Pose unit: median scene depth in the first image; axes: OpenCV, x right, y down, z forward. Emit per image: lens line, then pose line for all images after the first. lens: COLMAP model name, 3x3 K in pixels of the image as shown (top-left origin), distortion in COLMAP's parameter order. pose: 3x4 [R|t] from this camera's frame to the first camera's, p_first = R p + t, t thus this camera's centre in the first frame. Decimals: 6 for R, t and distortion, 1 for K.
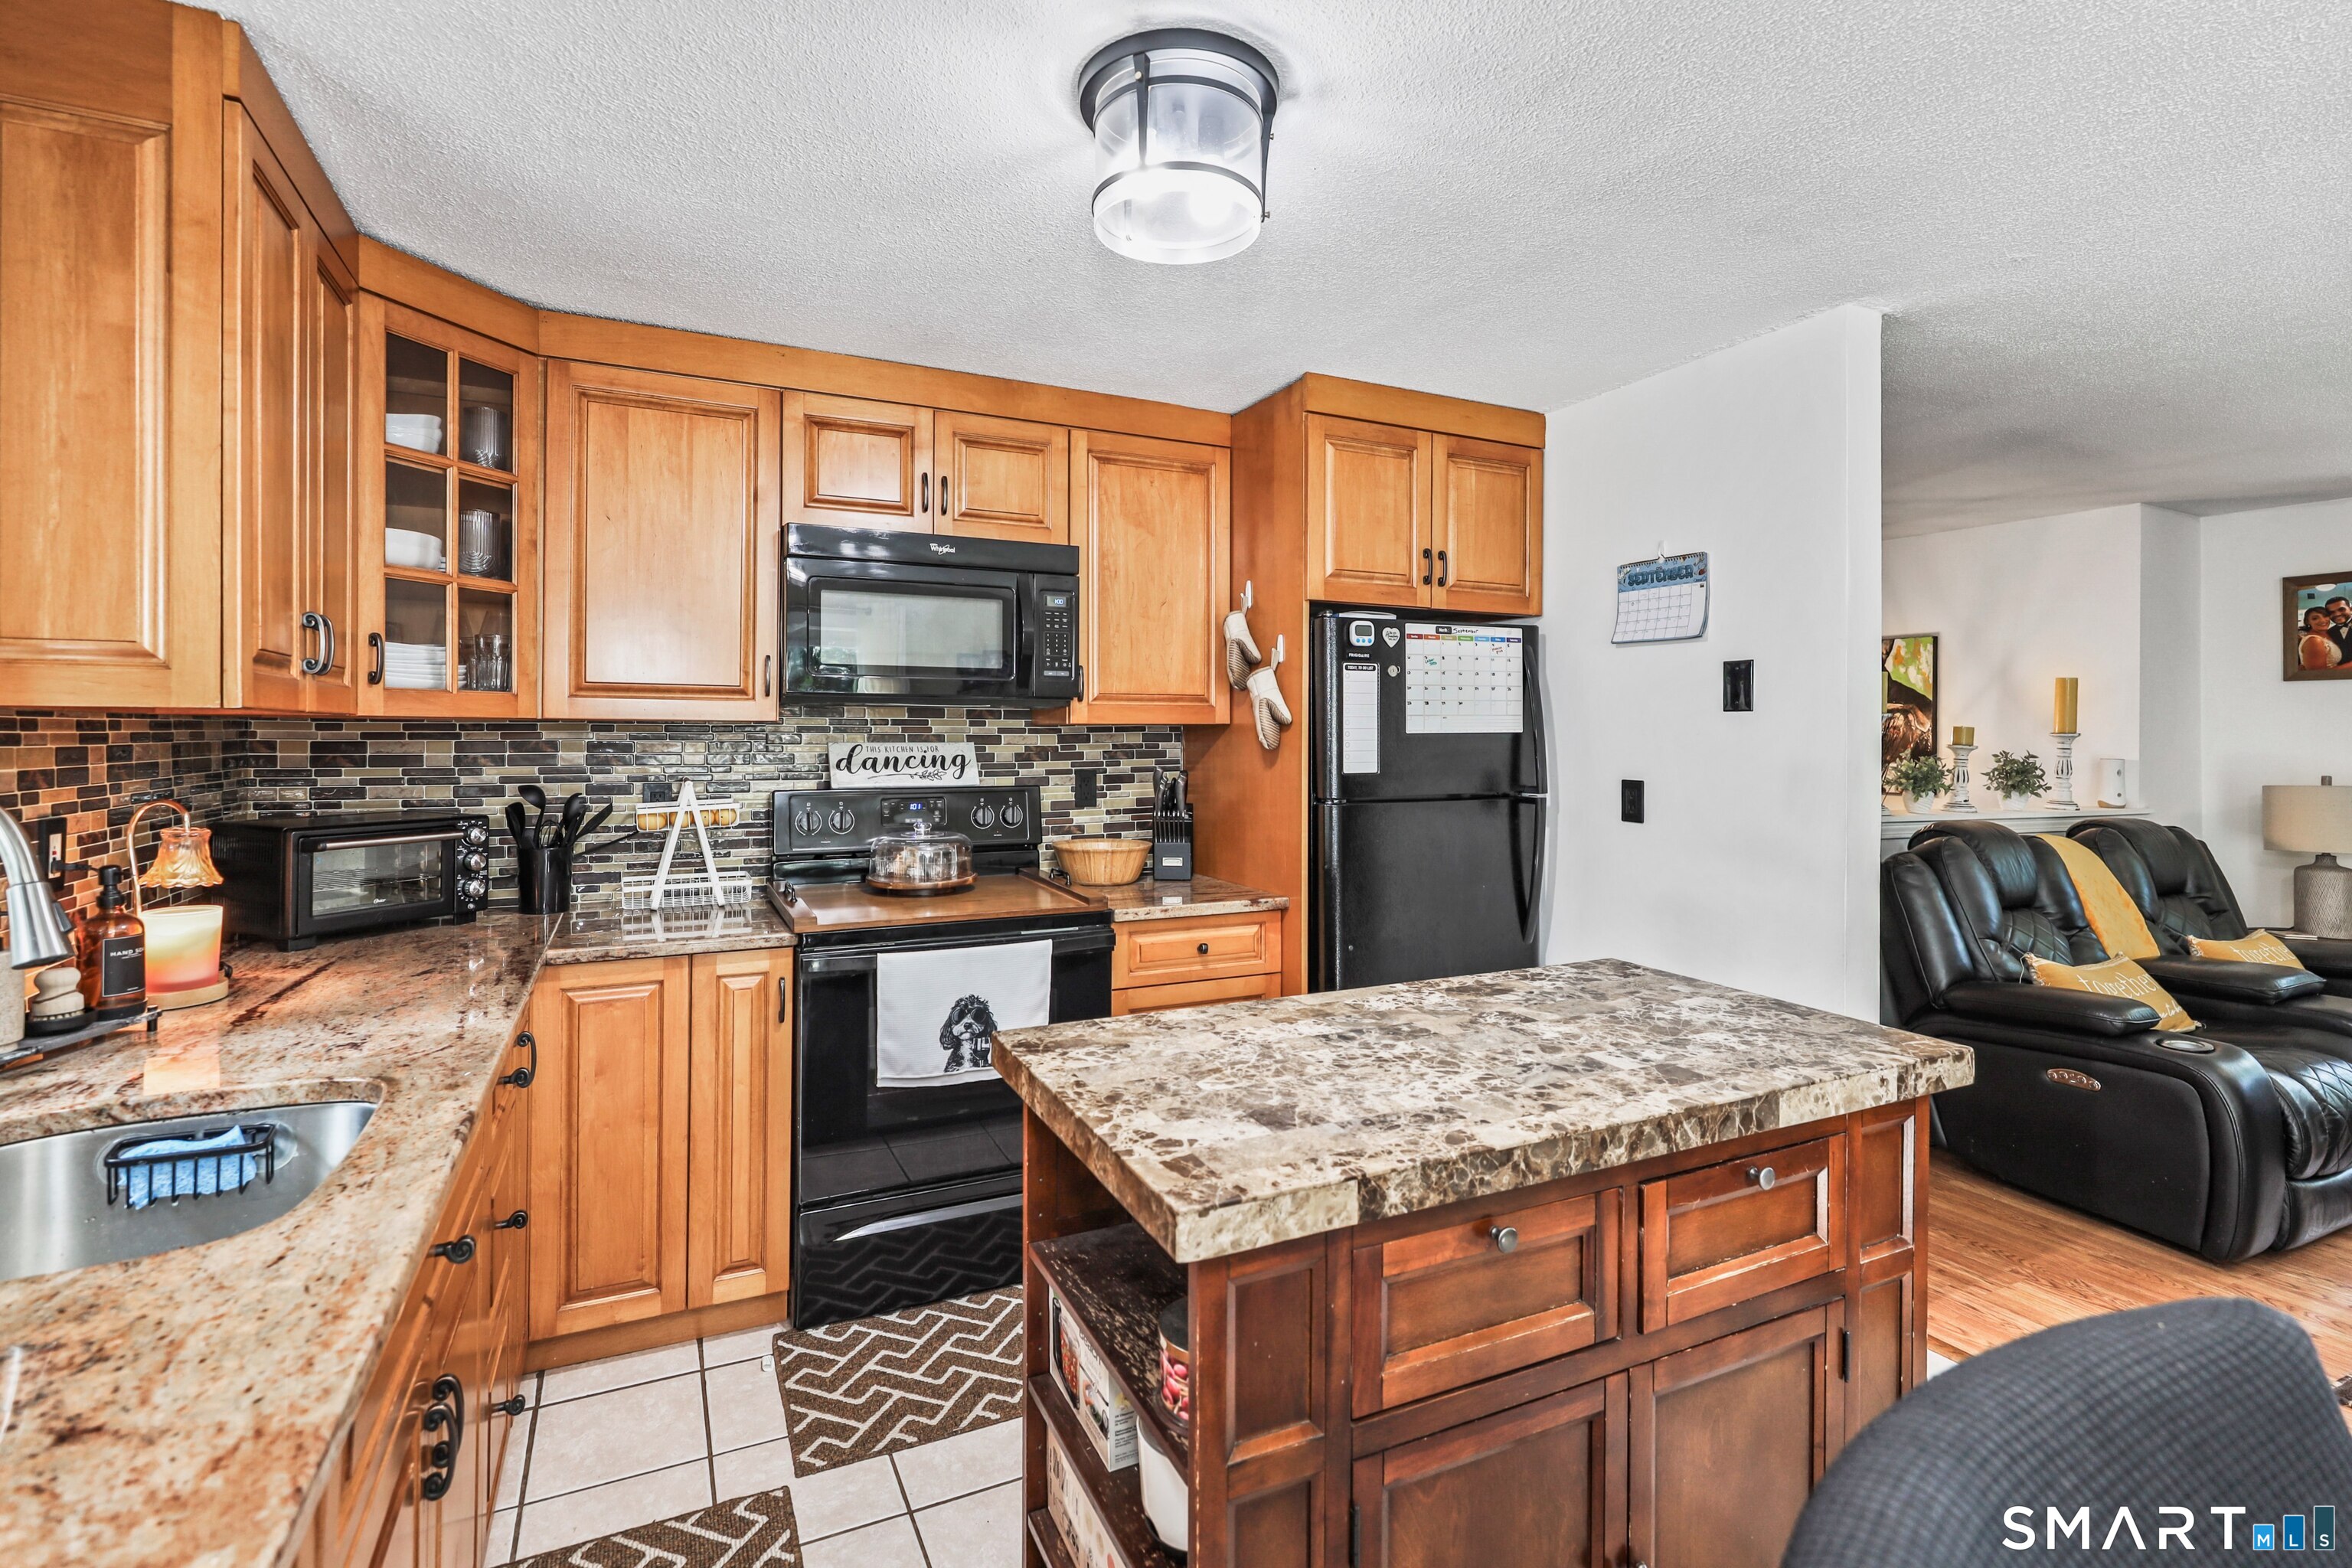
lens RADIAL K [[1089.8, 0, 1153.7], [0, 1089.8, 735.5], [0, 0, 1]] dist [0.012246, -0.001622]
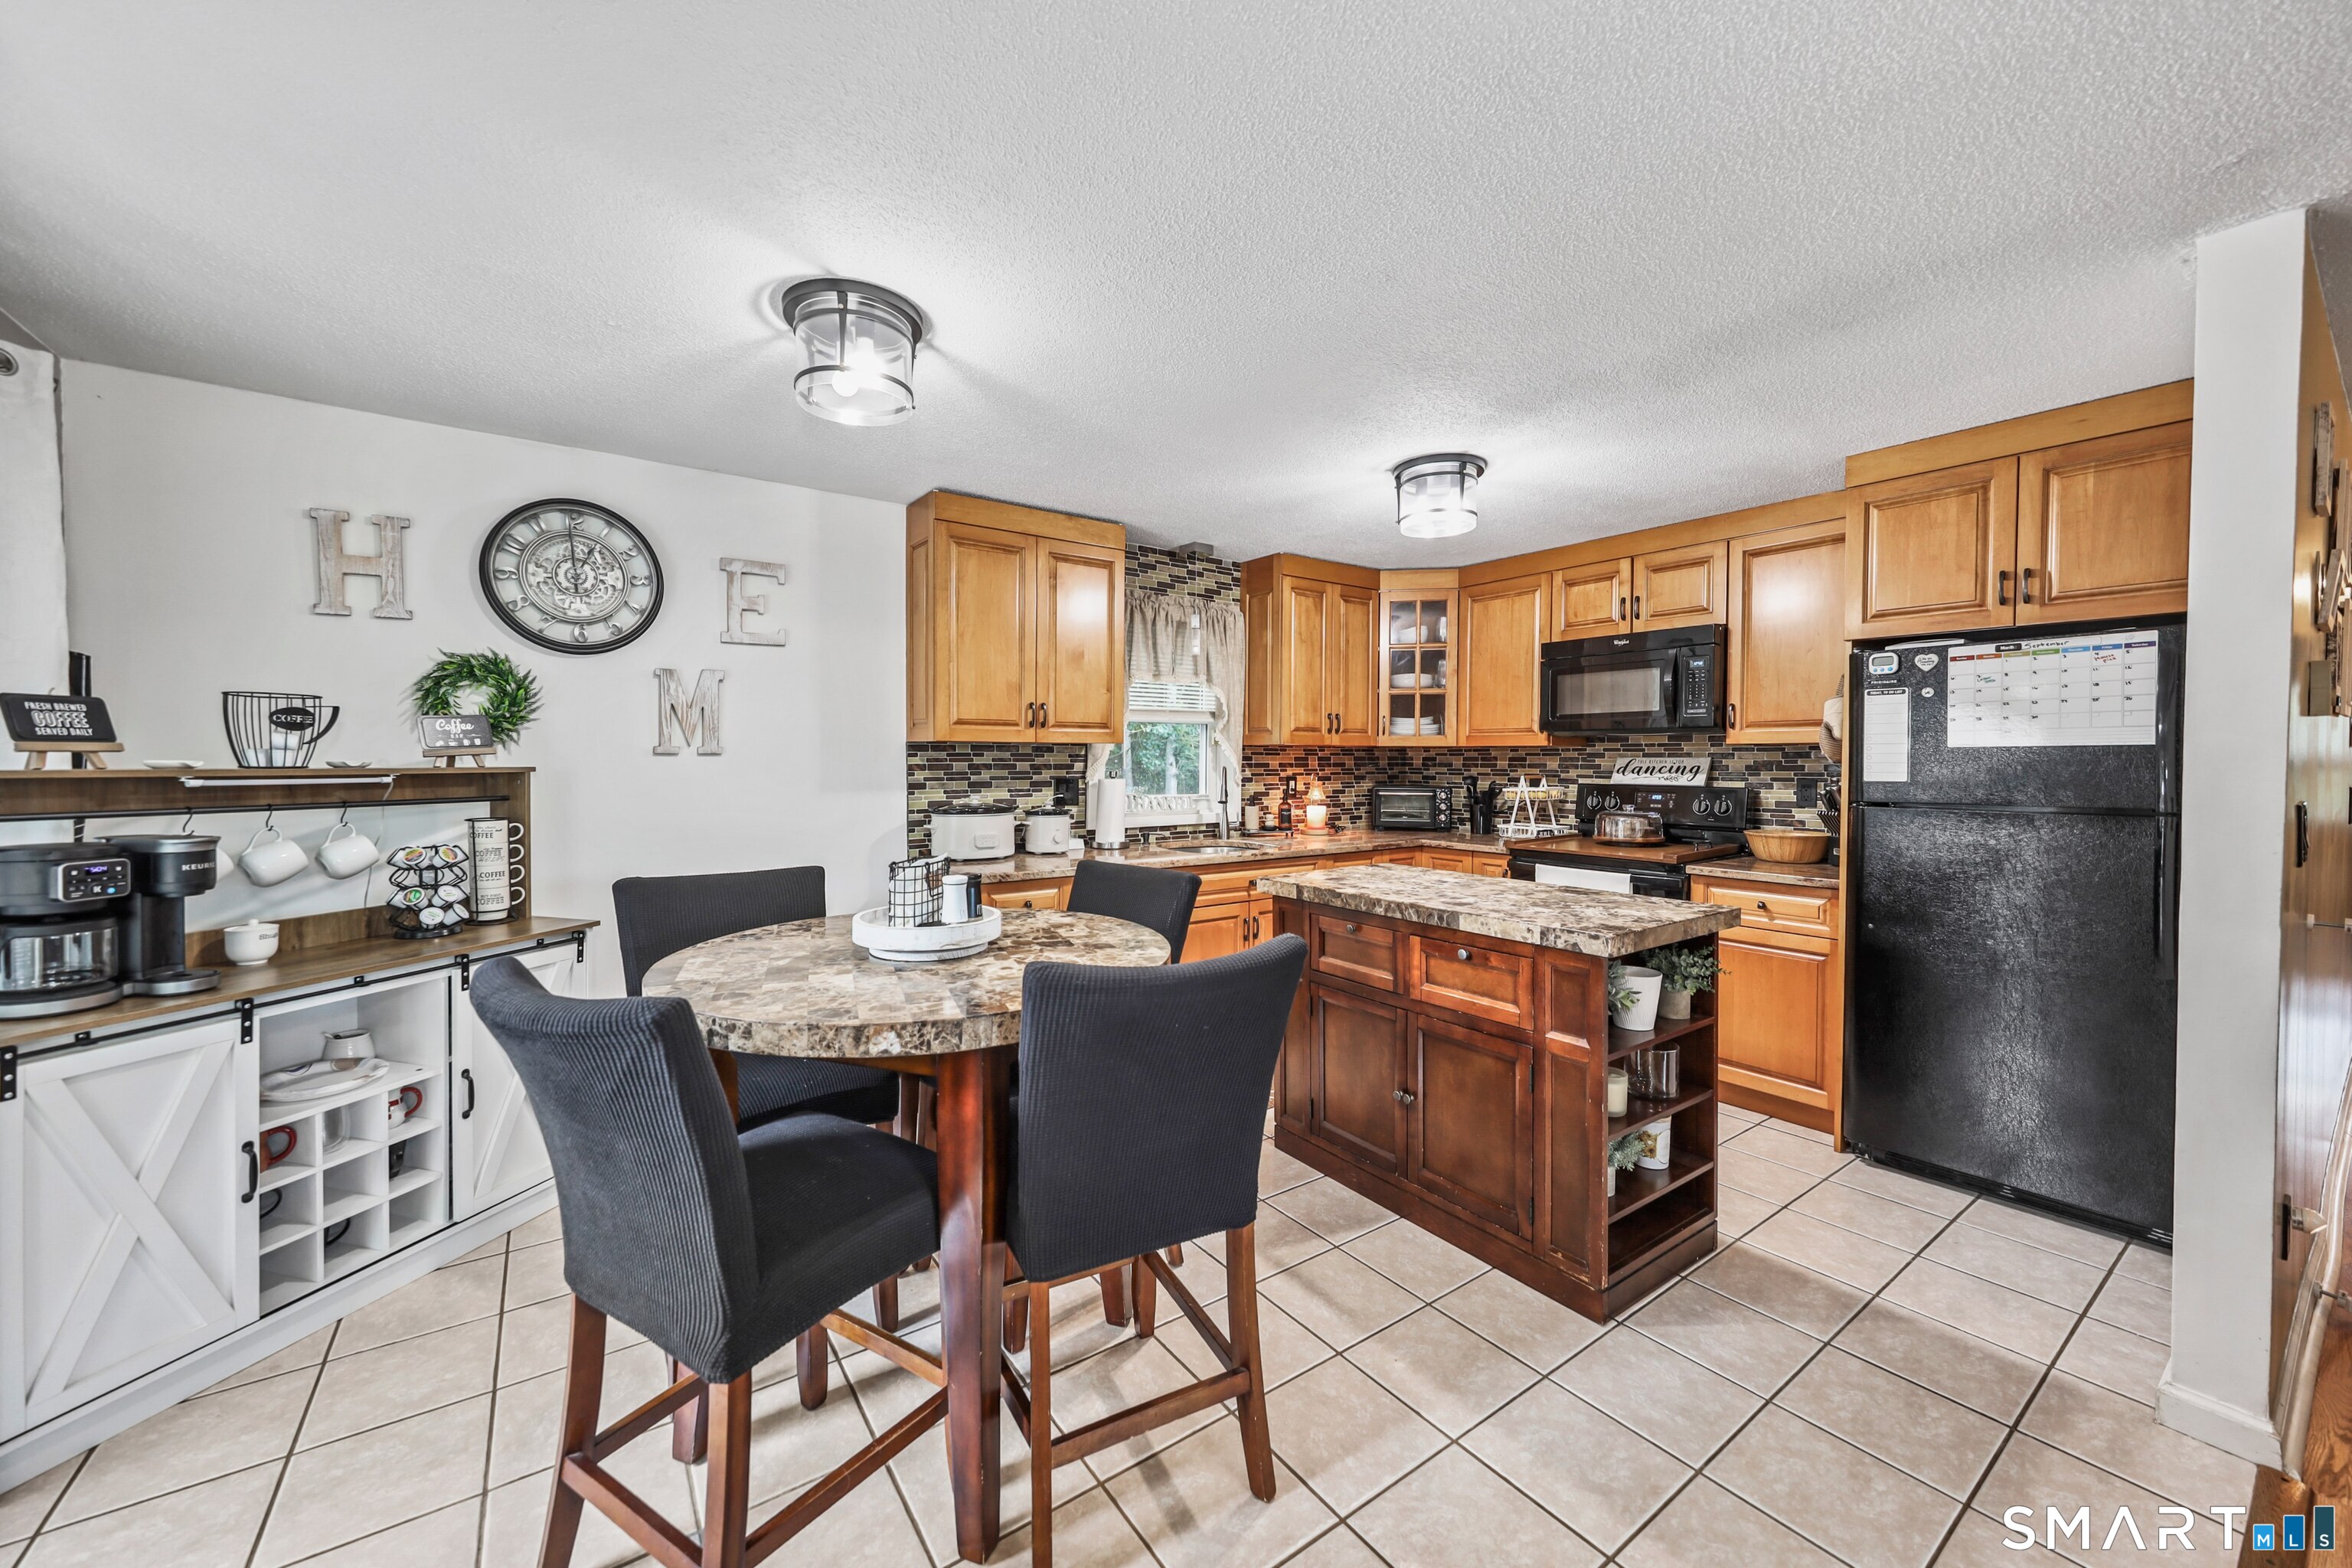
lens RADIAL K [[875.5, 0, 1168.9], [0, 875.5, 778.1], [0, 0, 1]] dist [0.000579, 0.000050]
pose [[0.176770, 0.020387, -0.984041, 1.153472], [-0.004365, 0.999792, 0.019929, 0.017833], [0.984243, 0.000772, 0.176822, 0.075426]]
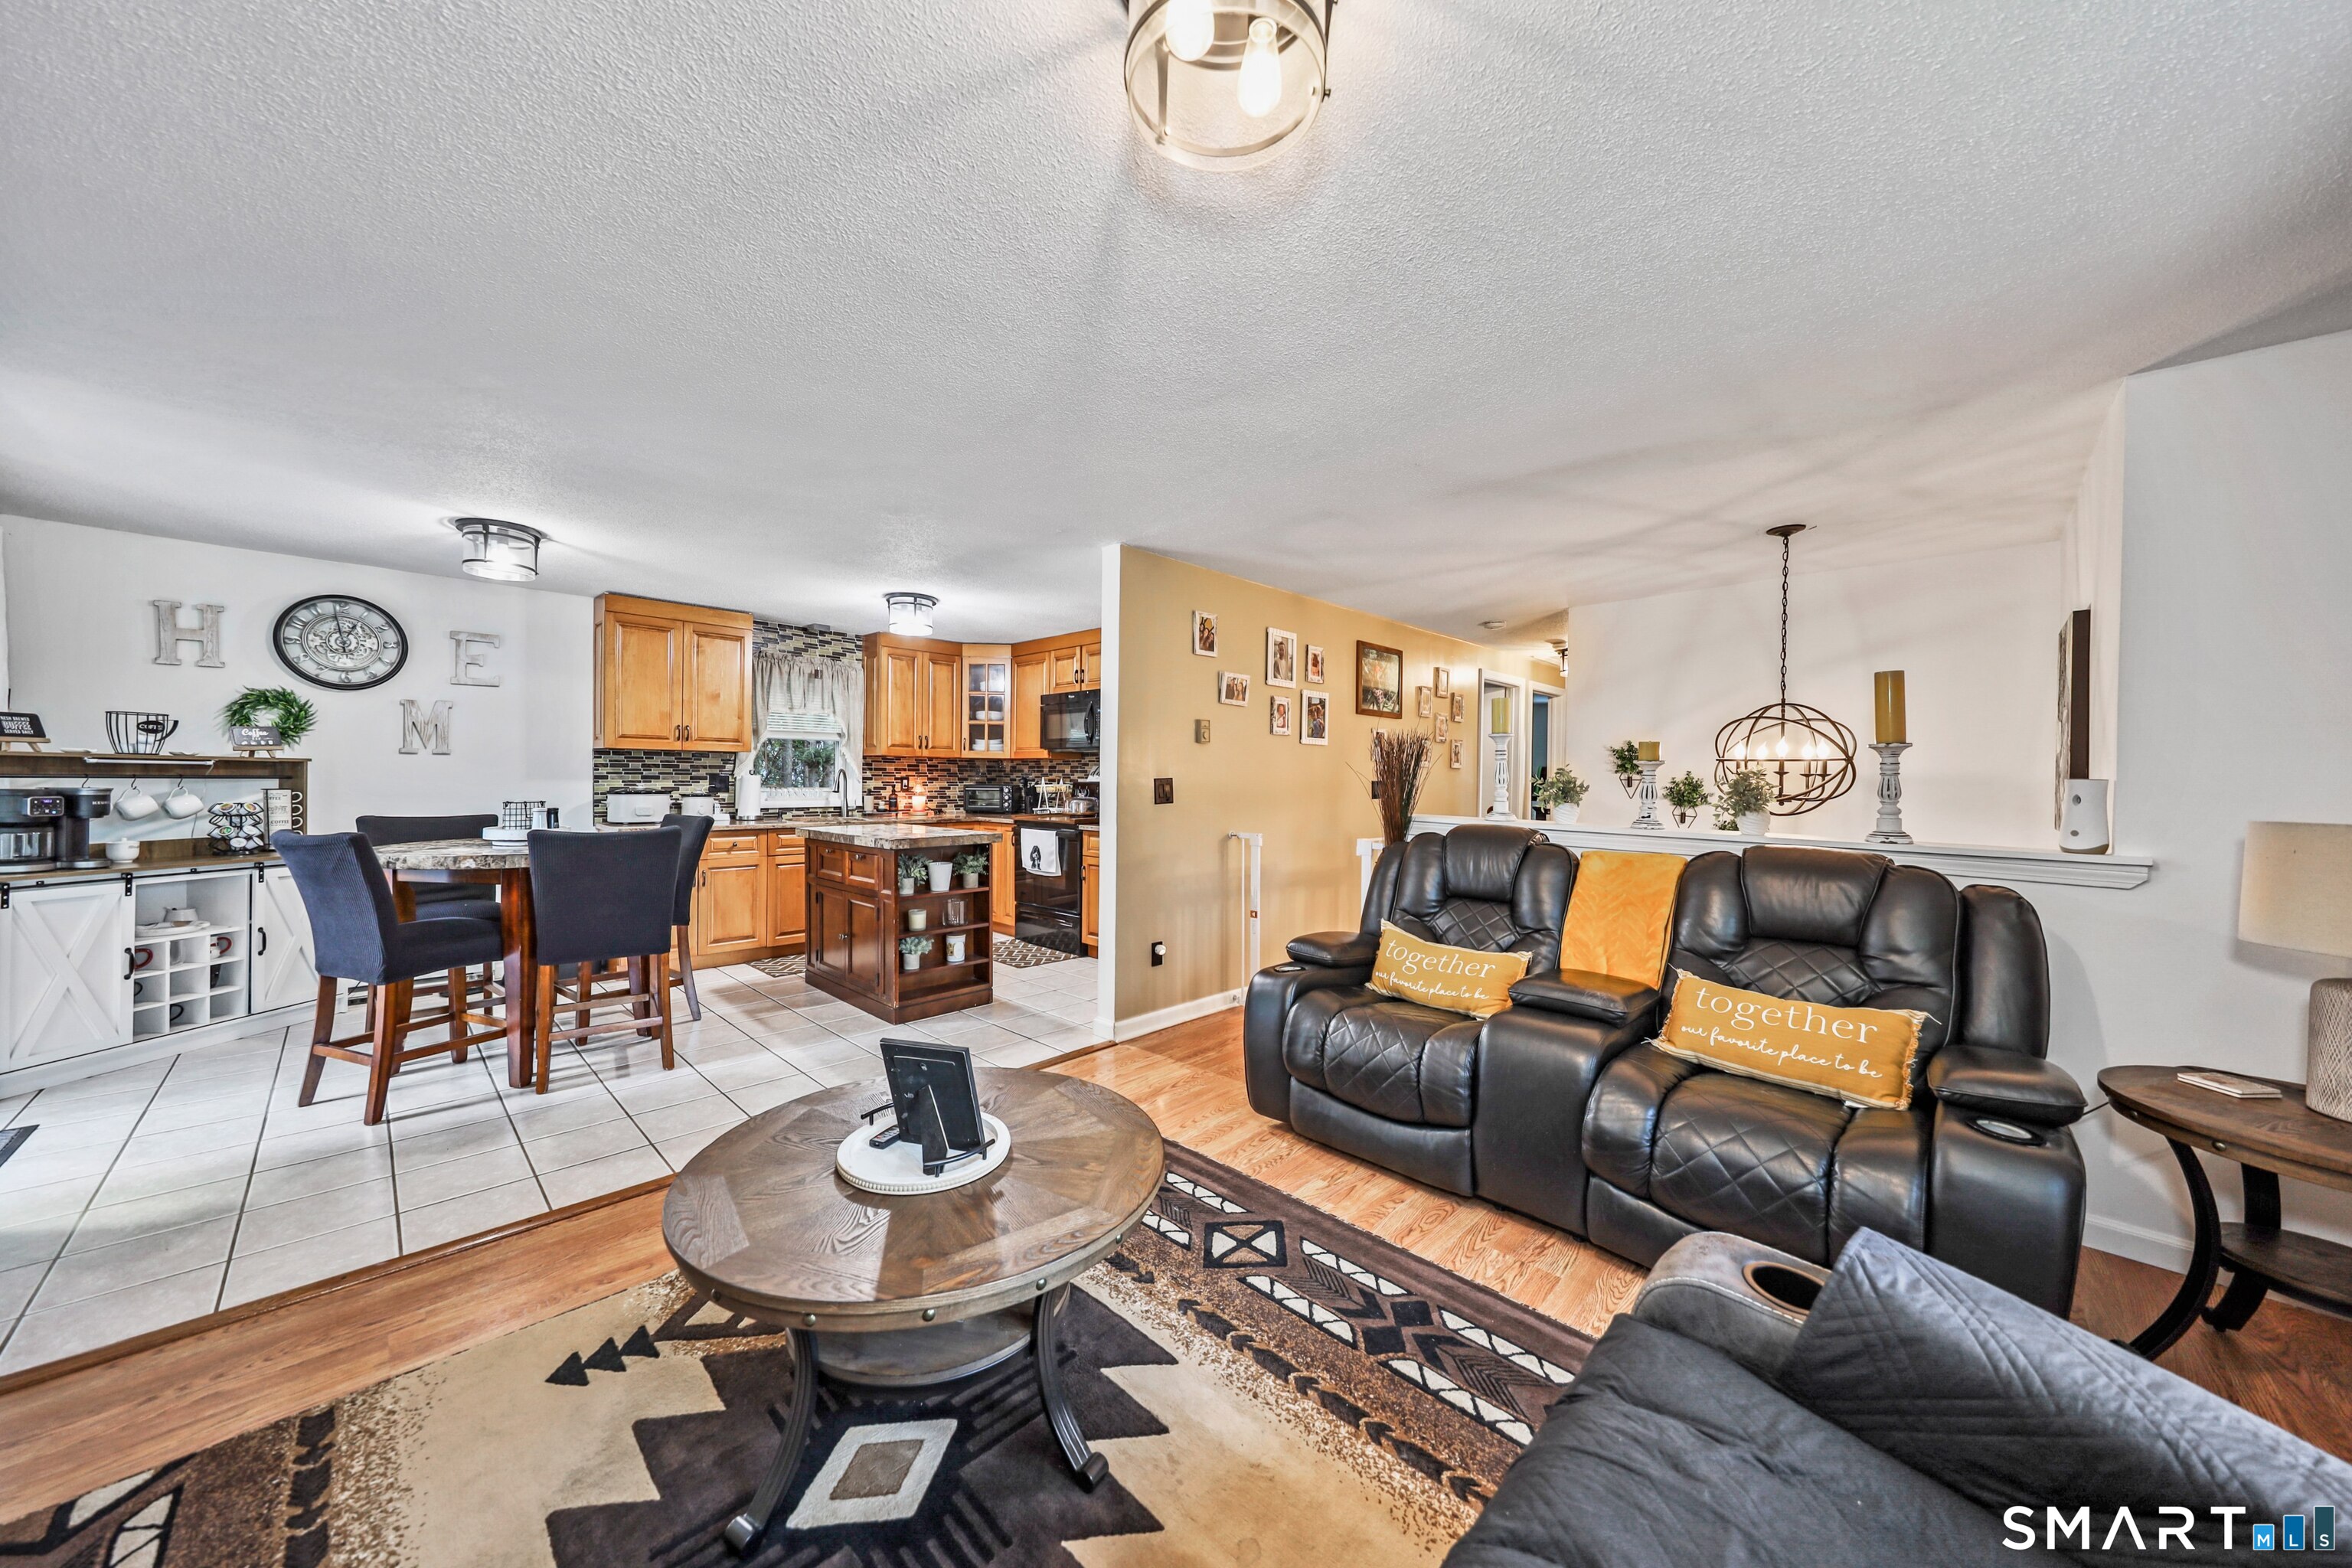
lens RADIAL K [[806.9, 0, 1172.9], [0, 806.9, 790.7], [0, 0, 1]] dist [-0.000291, -0.000370]
pose [[0.350013, 0.014458, -0.936633, 2.112047], [-0.011742, 0.999870, 0.011046, 0.055758], [0.936671, 0.007132, 0.350138, 0.570131]]
